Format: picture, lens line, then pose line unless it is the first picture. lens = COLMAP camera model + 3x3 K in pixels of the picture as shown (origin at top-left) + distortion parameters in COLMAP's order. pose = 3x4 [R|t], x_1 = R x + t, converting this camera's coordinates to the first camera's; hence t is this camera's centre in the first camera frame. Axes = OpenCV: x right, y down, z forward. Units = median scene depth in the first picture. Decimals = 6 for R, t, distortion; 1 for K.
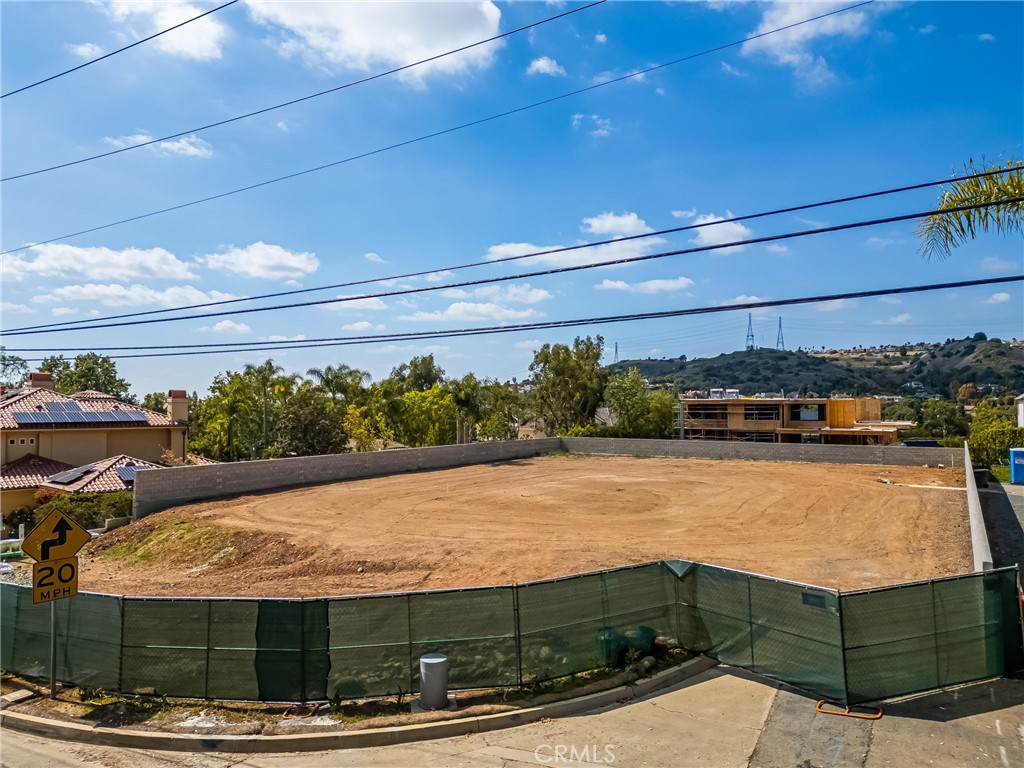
lens RADIAL K [[722.2, 0, 513.4], [0, 722.2, 378.8], [0, 0, 1]] dist [0.072890, -0.065938]
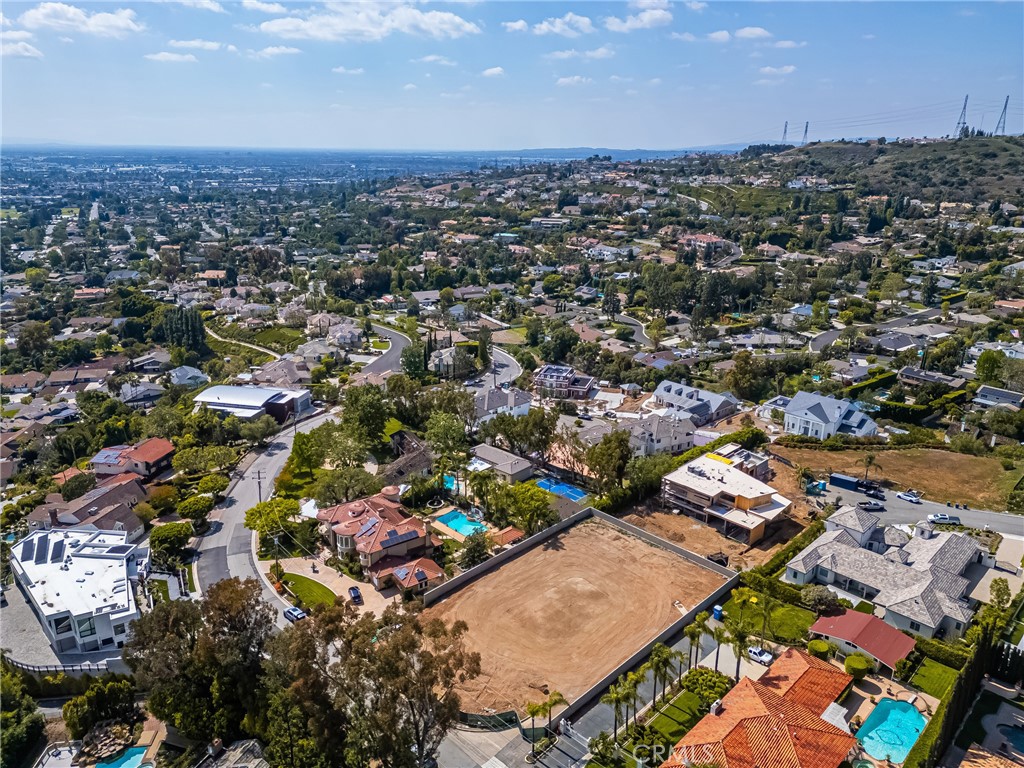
lens RADIAL K [[714.3, 0, 510.0], [0, 714.3, 383.3], [0, 0, 1]] dist [0.080461, -0.070130]
pose [[0.968911, 0.082533, -0.233237, 0.311190], [0.004601, 0.936546, 0.350515, -1.053340], [0.247366, -0.340691, 0.907050, -0.877043]]
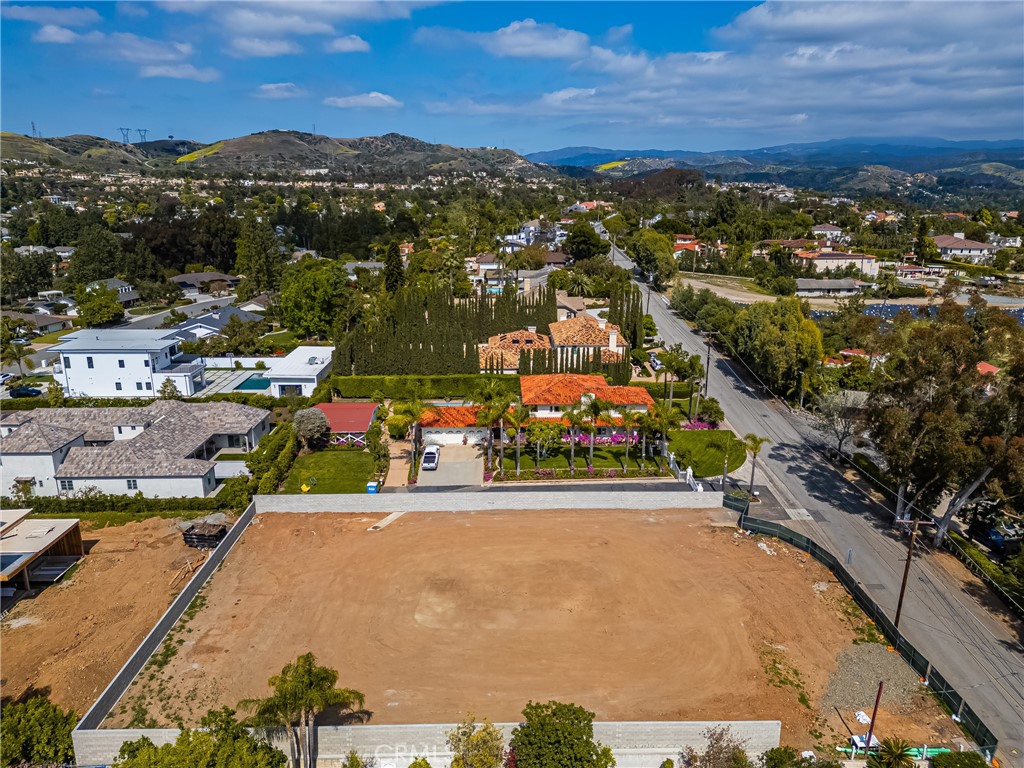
lens RADIAL K [[714.3, 0, 510.0], [0, 714.3, 383.3], [0, 0, 1]] dist [0.080461, -0.070130]
pose [[-0.529128, -0.224858, 0.818207, -0.620212], [-0.032029, 0.968856, 0.245546, -0.394122], [-0.847938, 0.103719, -0.519850, 1.050725]]
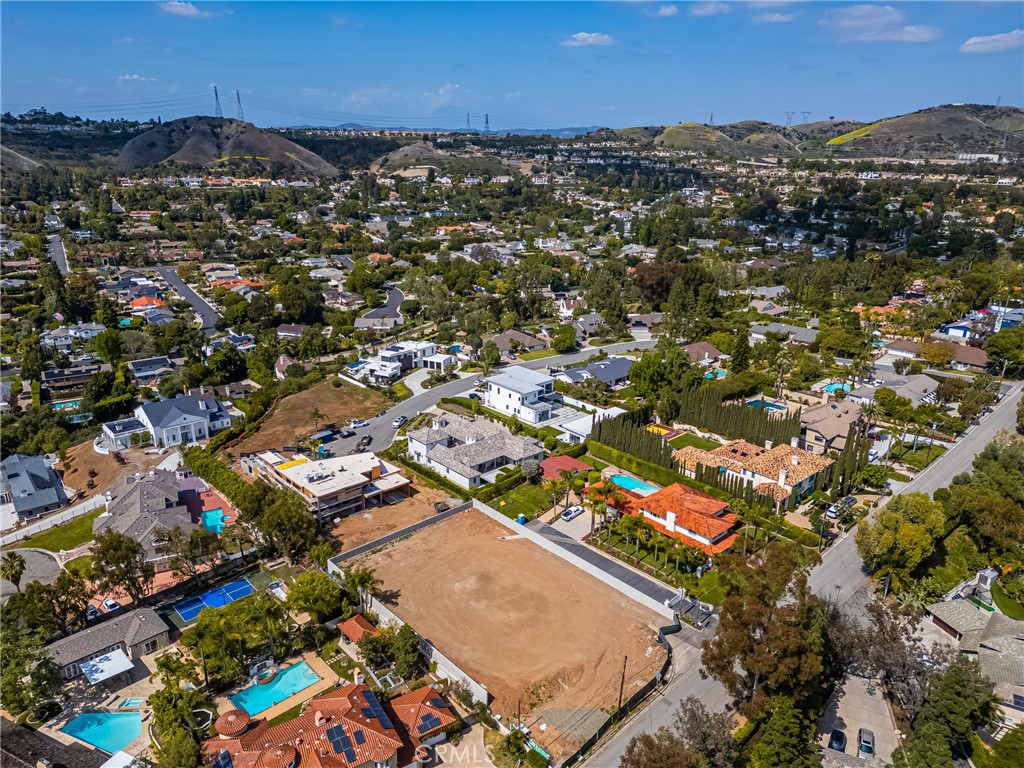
lens RADIAL K [[714.3, 0, 510.0], [0, 714.3, 383.3], [0, 0, 1]] dist [0.080461, -0.070130]
pose [[0.286179, -0.300834, 0.909726, -1.401401], [-0.047658, 0.943791, 0.327091, -1.003854], [-0.956990, -0.136962, 0.255756, 0.184339]]
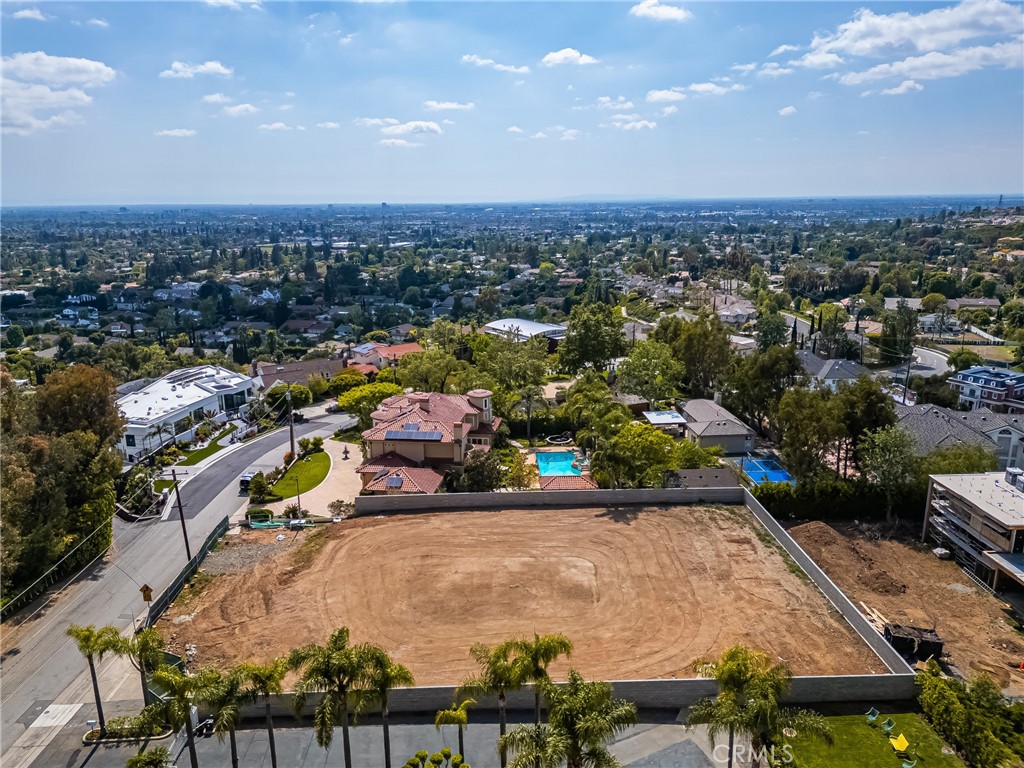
lens RADIAL K [[728.4, 0, 509.8], [0, 728.4, 381.7], [0, 0, 1]] dist [0.078475, -0.066219]
pose [[0.549453, 0.198829, -0.811523, 0.815243], [0.043451, 0.963159, 0.265400, -0.425697], [0.834394, -0.181086, 0.520571, 0.136533]]
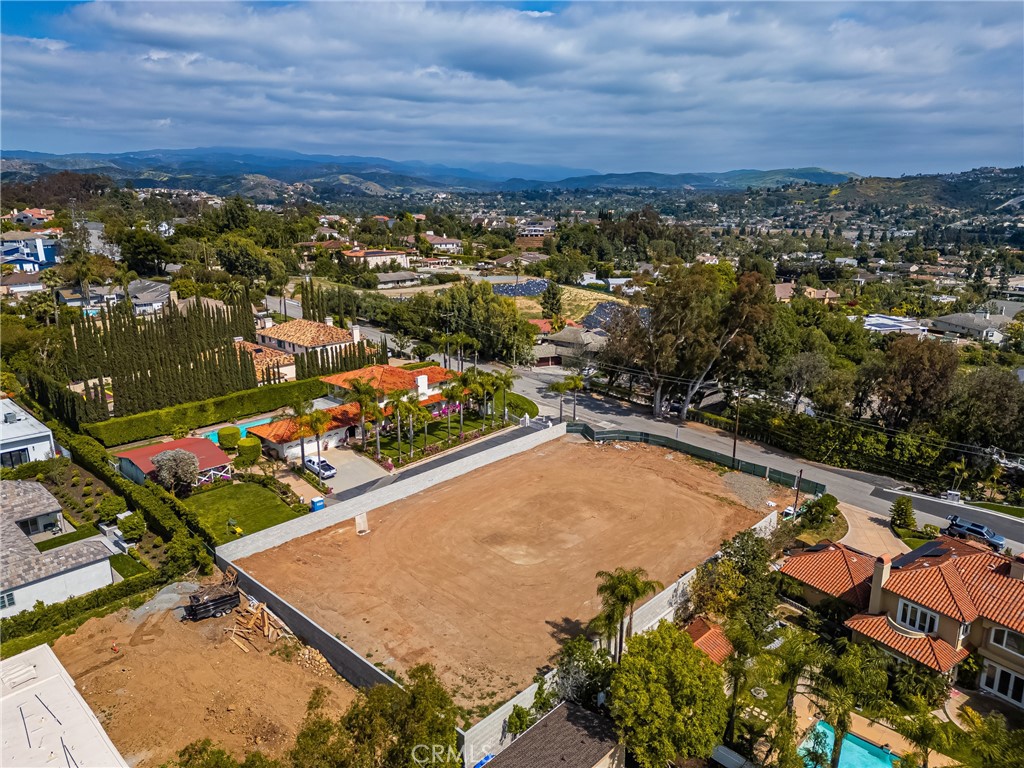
lens RADIAL K [[714.3, 0, 510.0], [0, 714.3, 383.3], [0, 0, 1]] dist [0.080461, -0.070130]
pose [[-0.975141, -0.052320, 0.215322, -0.100645], [-0.003193, 0.974942, 0.222436, -0.368643], [-0.221564, 0.216218, -0.950873, 1.624852]]
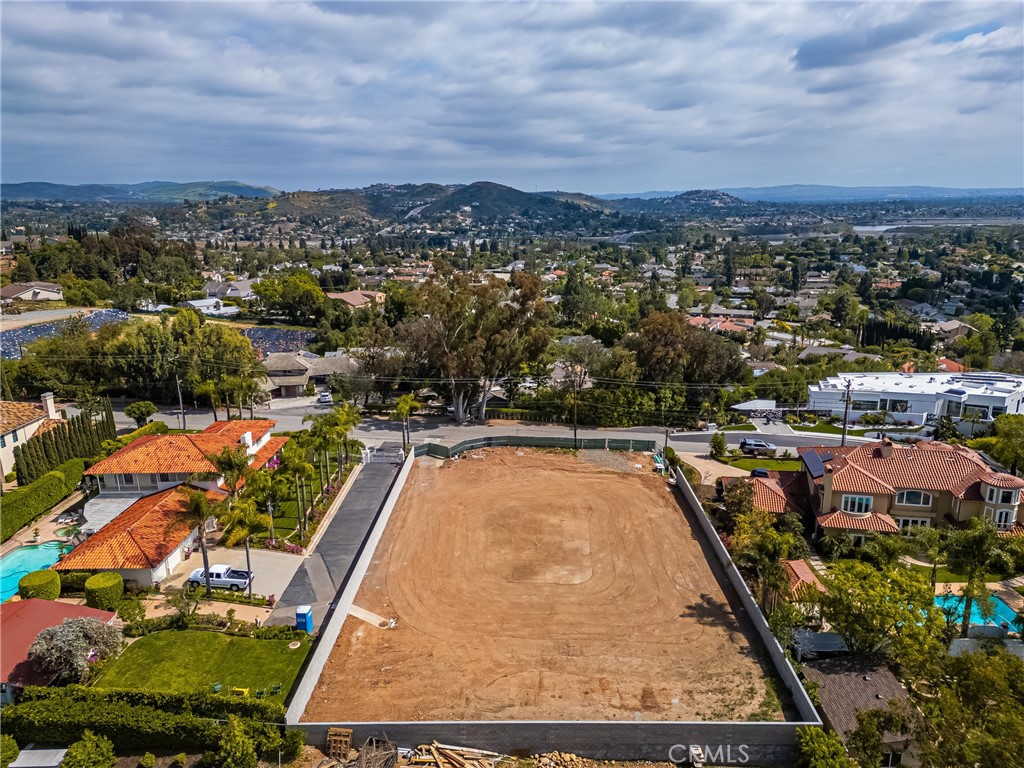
lens RADIAL K [[714.3, 0, 510.0], [0, 714.3, 383.3], [0, 0, 1]] dist [0.080461, -0.070130]
pose [[-0.868291, 0.140301, -0.475801, 0.593965], [0.037522, 0.974997, 0.219027, -0.376147], [0.494634, 0.172326, -0.851846, 1.454015]]
